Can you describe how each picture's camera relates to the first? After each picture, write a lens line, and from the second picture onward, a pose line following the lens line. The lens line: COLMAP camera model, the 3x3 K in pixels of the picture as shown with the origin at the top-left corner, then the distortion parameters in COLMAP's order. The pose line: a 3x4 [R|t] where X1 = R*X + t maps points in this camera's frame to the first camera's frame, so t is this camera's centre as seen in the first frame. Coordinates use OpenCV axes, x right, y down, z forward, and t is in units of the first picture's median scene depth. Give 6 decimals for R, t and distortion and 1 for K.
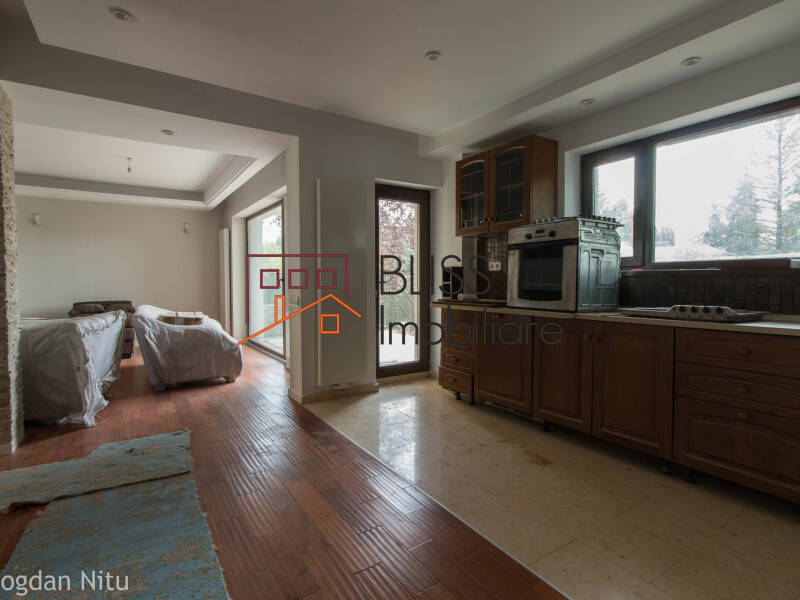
lens RADIAL K [[416.3, 0, 397.7], [0, 416.3, 294.3], [0, 0, 1]] dist [0.000958, 0.000050]
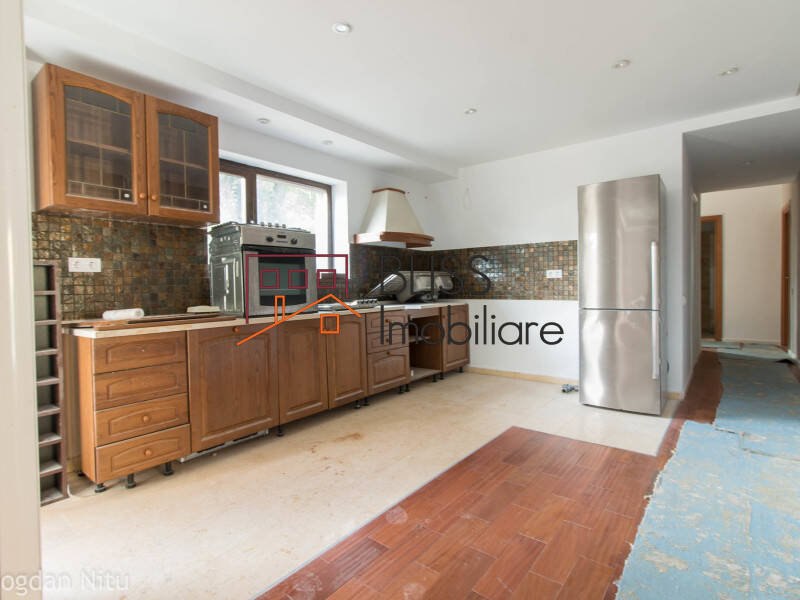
lens RADIAL K [[416.3, 0, 397.7], [0, 416.3, 294.3], [0, 0, 1]] dist [0.000958, 0.000050]
pose [[-0.322761, -0.010802, 0.946419, -0.713435], [0.047082, 0.998514, 0.027453, -0.026993], [-0.945309, 0.053420, -0.321773, 1.087599]]
